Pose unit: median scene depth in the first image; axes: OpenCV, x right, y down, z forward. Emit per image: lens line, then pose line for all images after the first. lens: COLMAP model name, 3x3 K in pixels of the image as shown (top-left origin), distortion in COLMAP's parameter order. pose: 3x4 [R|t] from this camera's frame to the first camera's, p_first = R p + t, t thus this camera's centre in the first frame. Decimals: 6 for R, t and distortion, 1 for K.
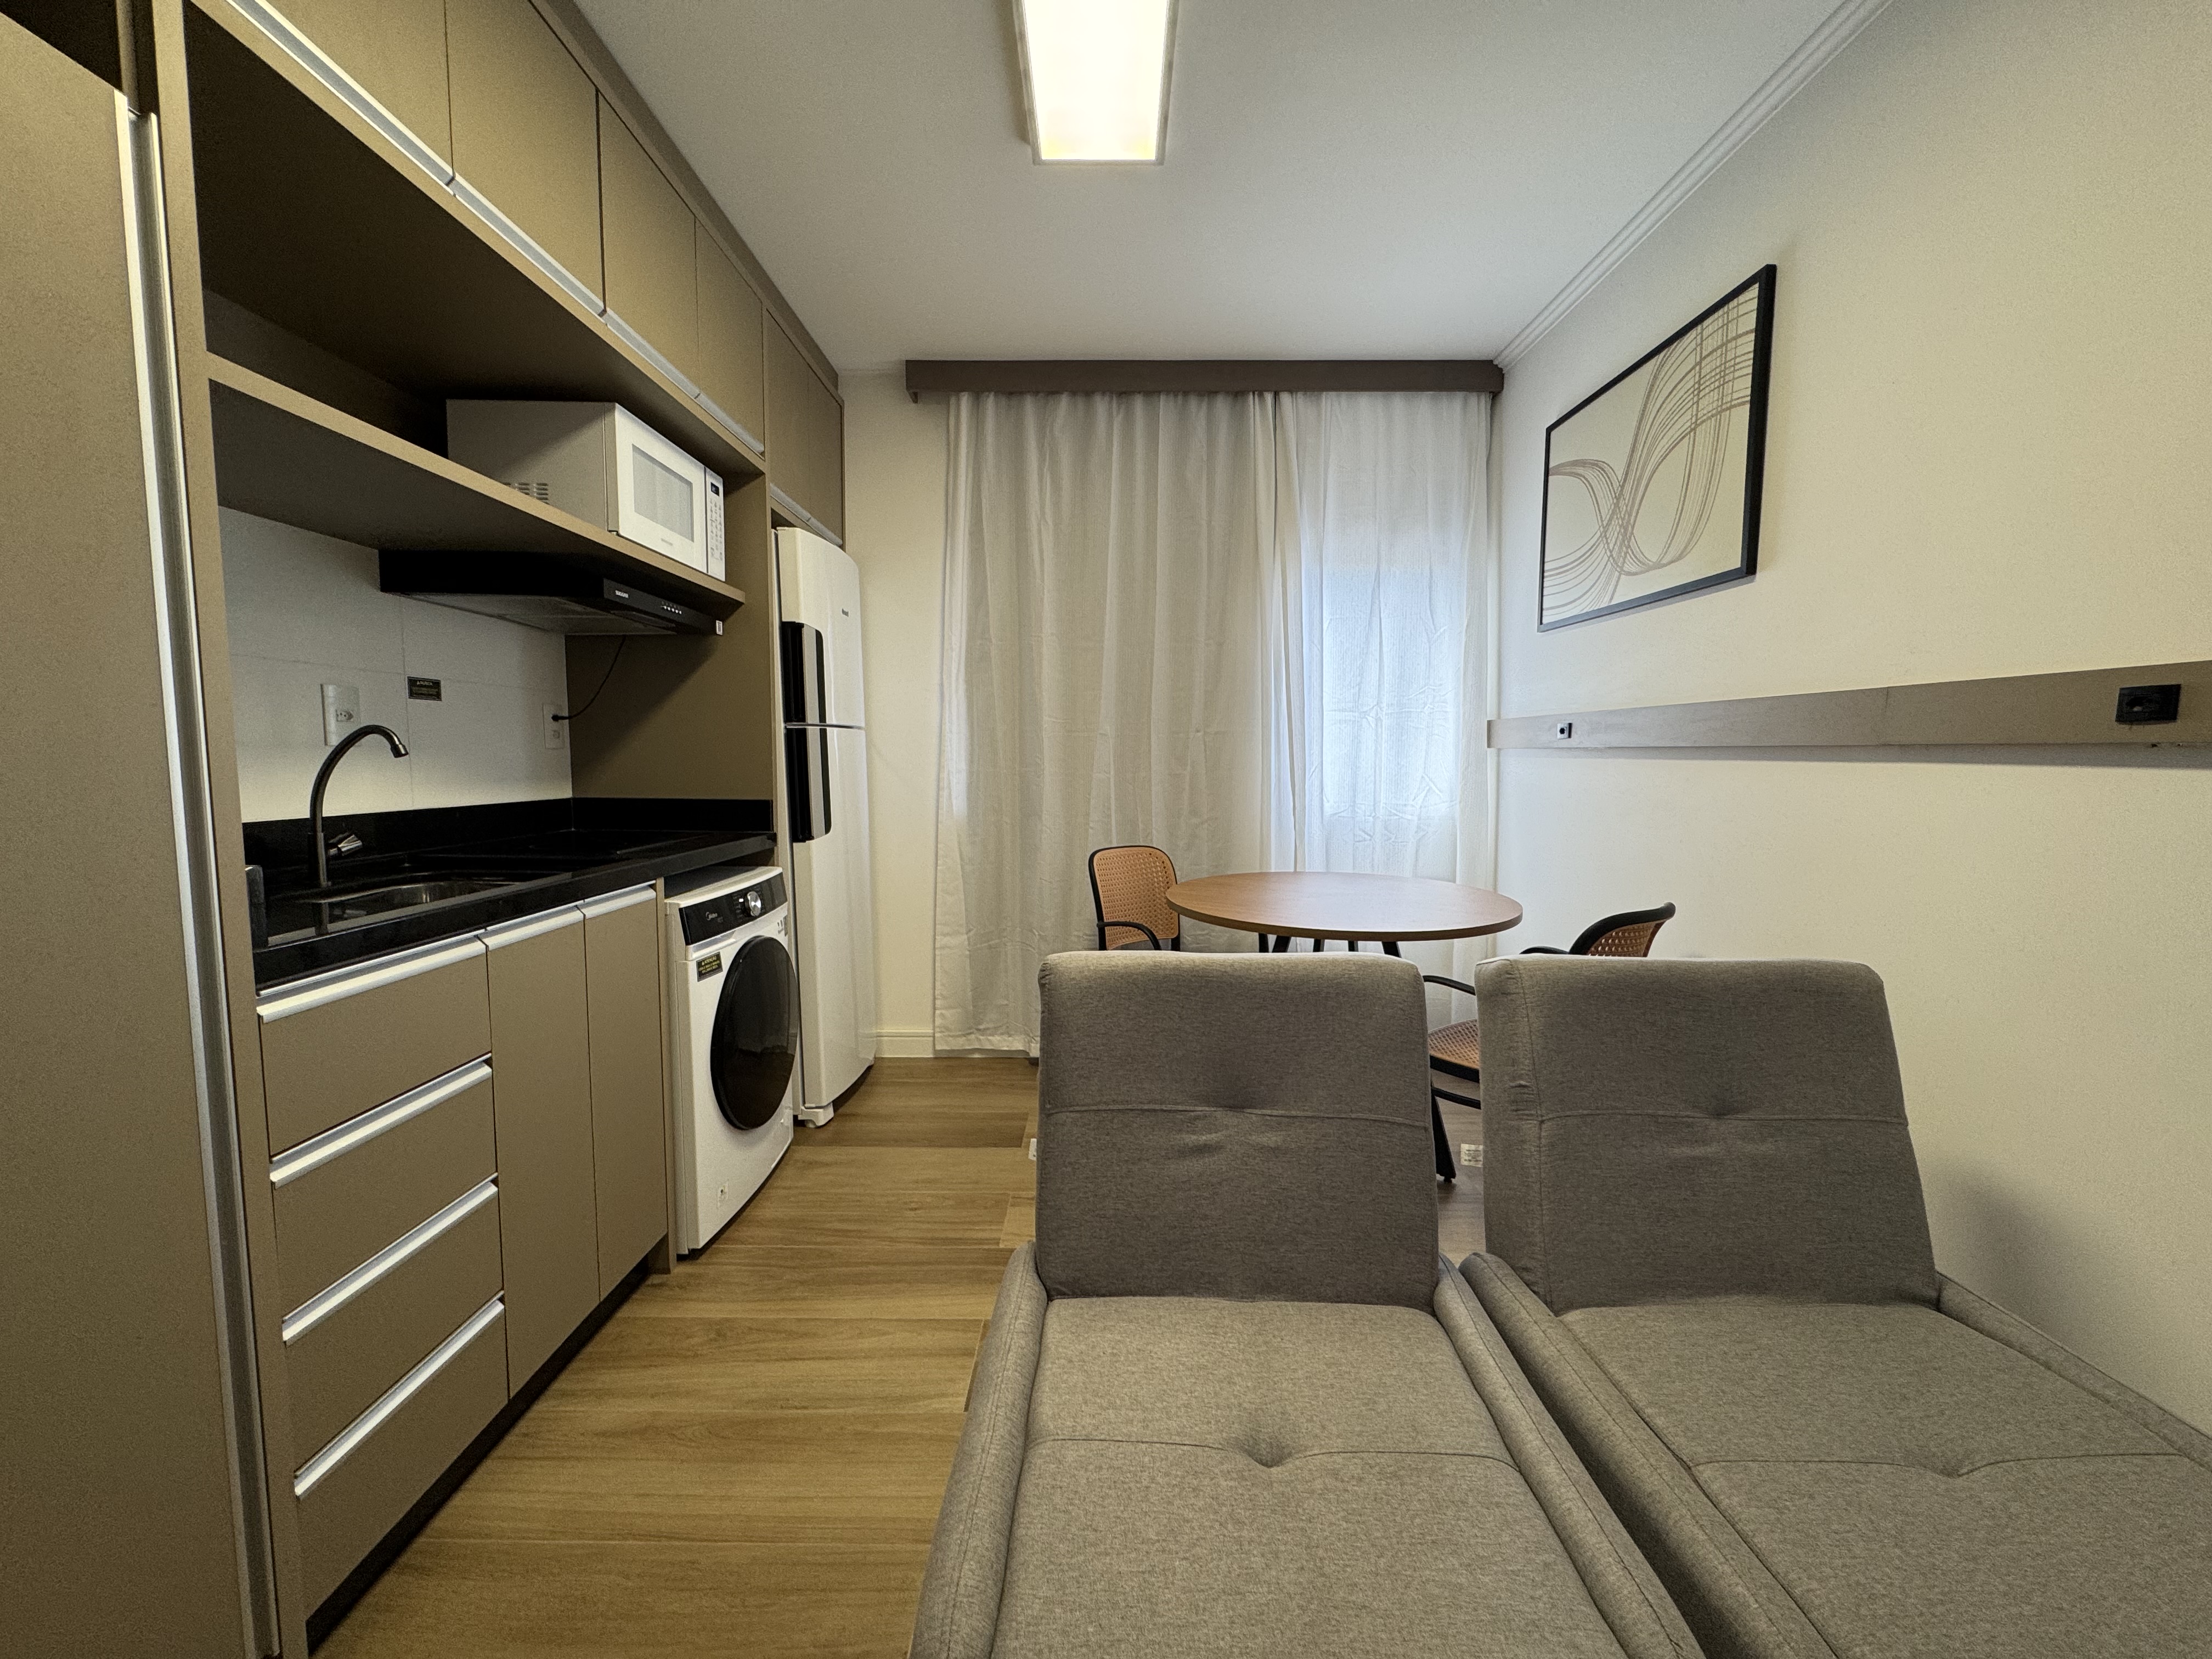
lens RADIAL K [[881.0, 0, 1108.0], [0, 881.0, 828.5], [0, 0, 1]] dist [-0.002674, 0.000093]
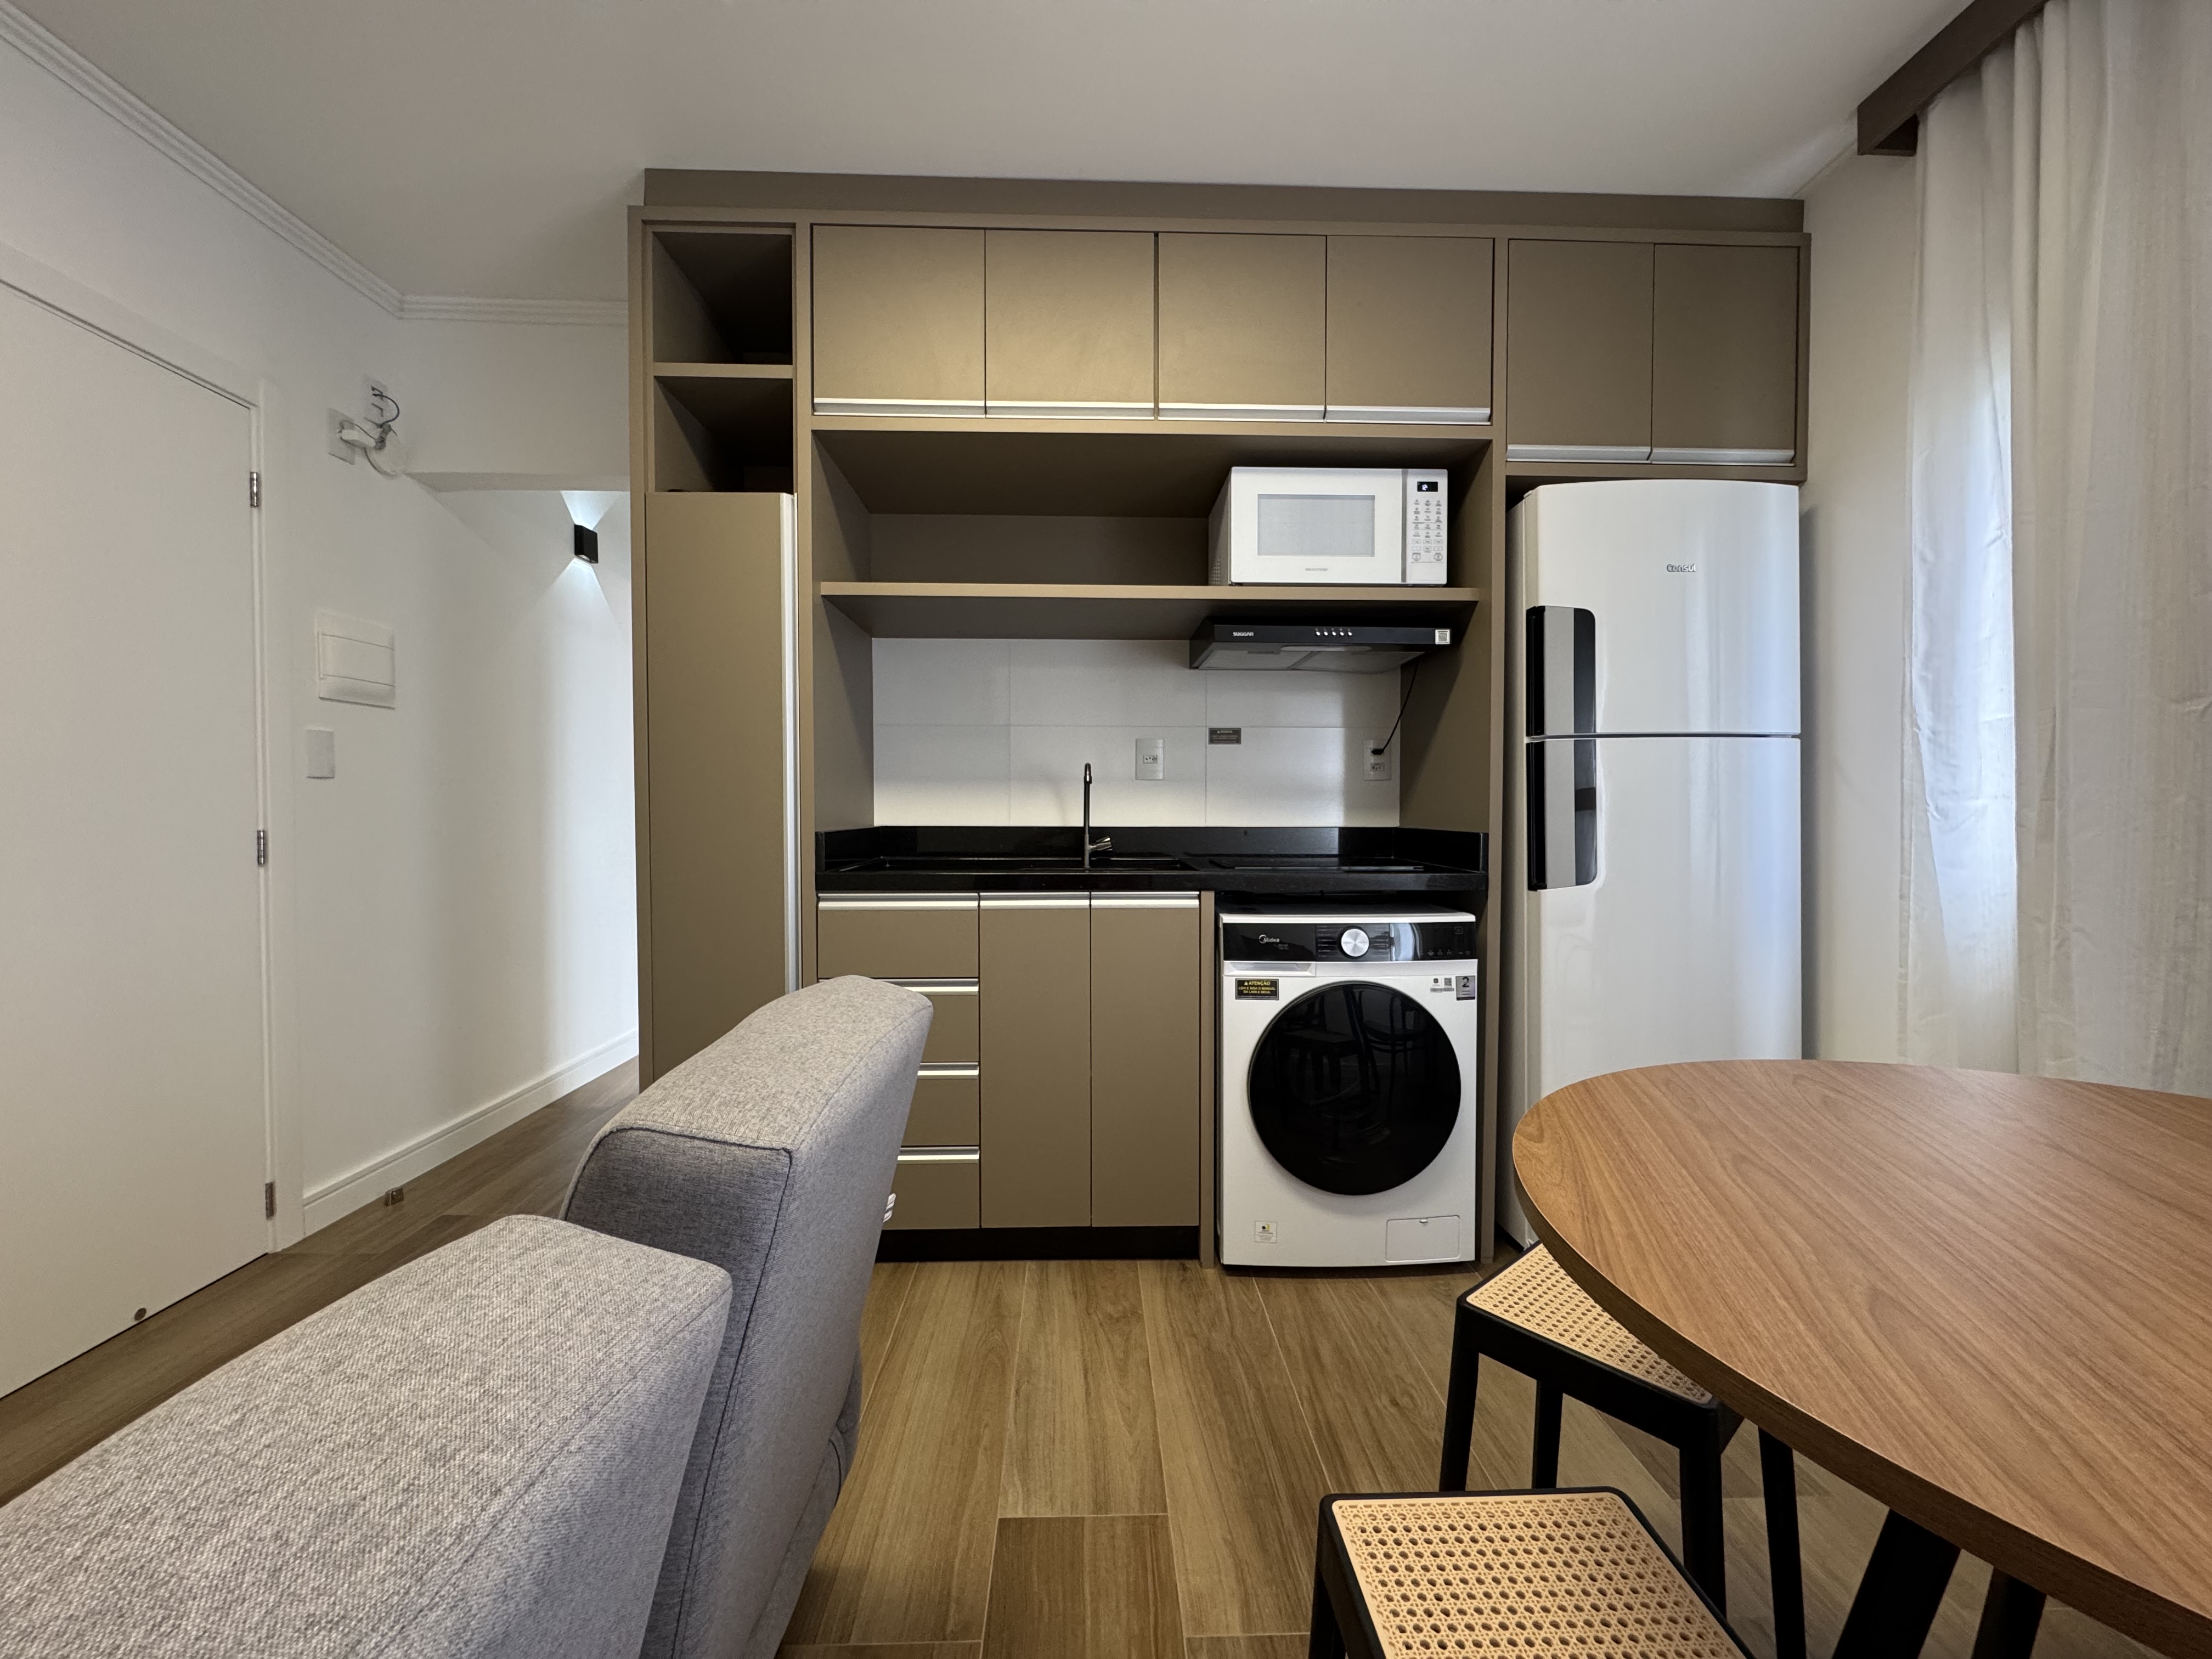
lens RADIAL K [[881.0, 0, 1108.0], [0, 881.0, 828.5], [0, 0, 1]] dist [-0.002674, 0.000093]
pose [[0.029993, 0.014085, -0.999451, 0.521551], [-0.083605, 0.996432, 0.011533, -0.020651], [0.996047, 0.083213, 0.031064, 0.775152]]
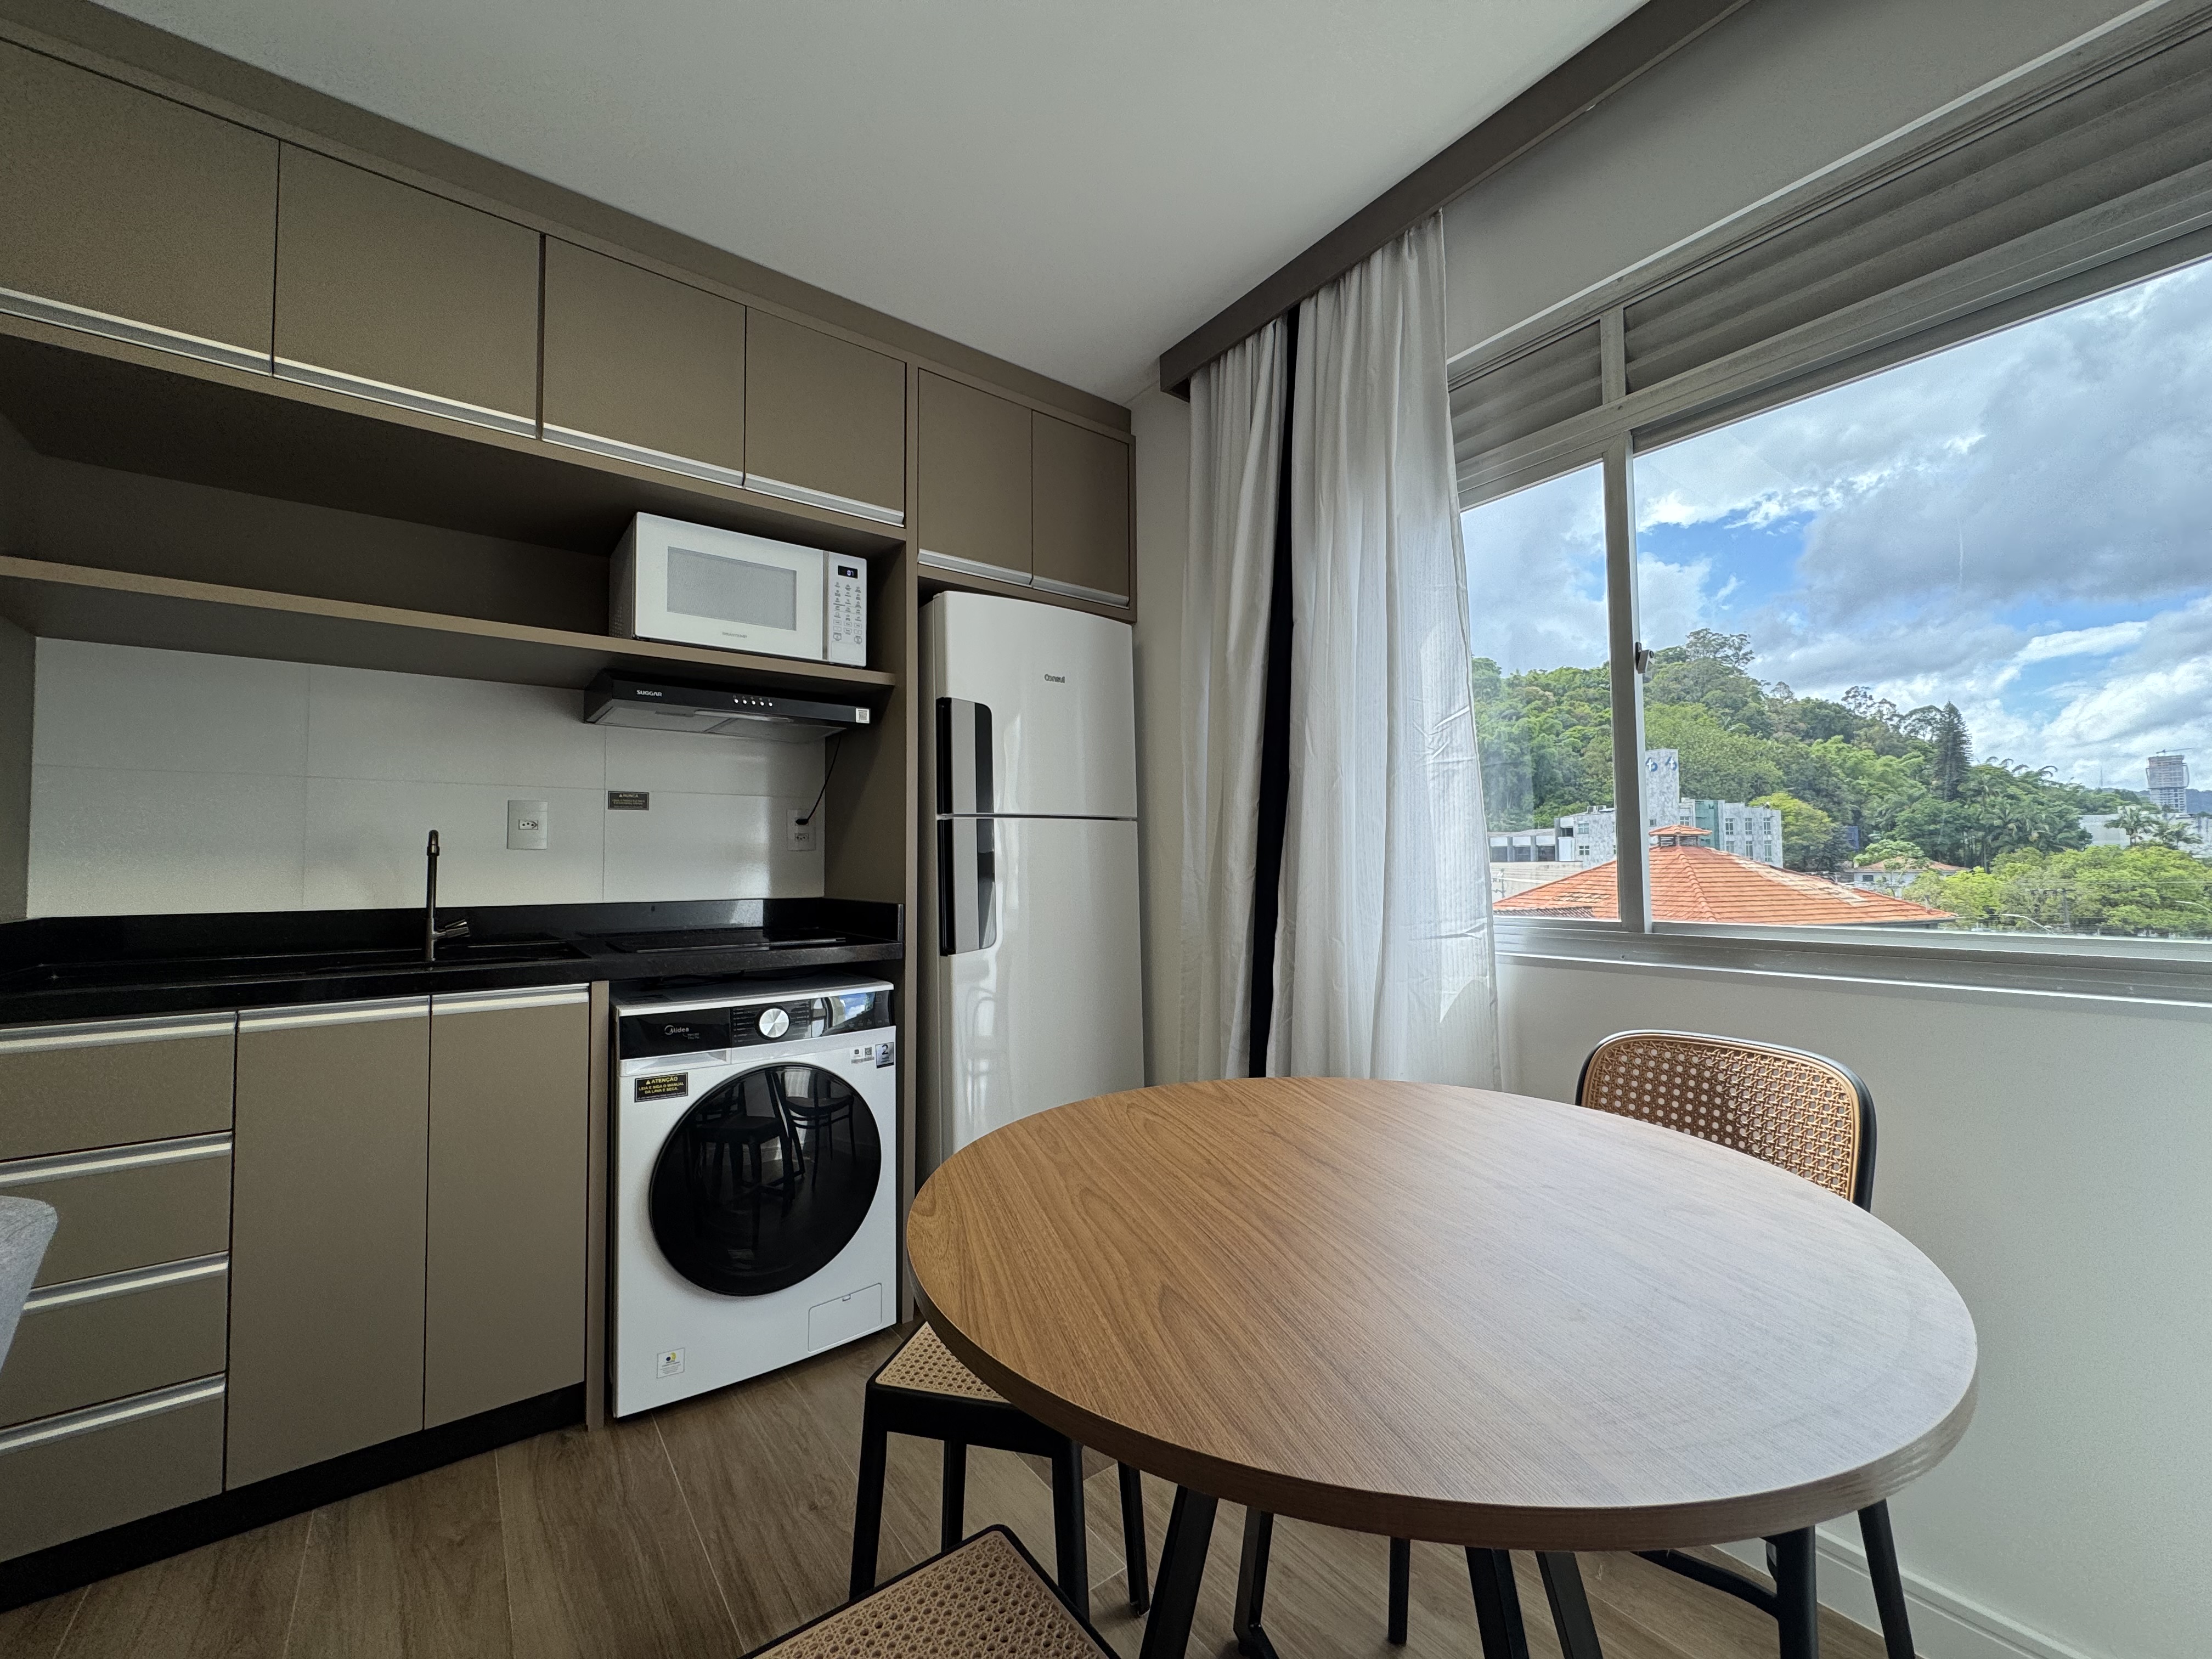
lens RADIAL K [[881.0, 0, 1108.0], [0, 881.0, 828.5], [0, 0, 1]] dist [-0.002674, 0.000093]
pose [[0.603284, -0.044569, -0.796280, 0.530833], [-0.053729, 0.993898, -0.096337, -0.041299], [0.795714, 0.100902, 0.597208, 0.789119]]
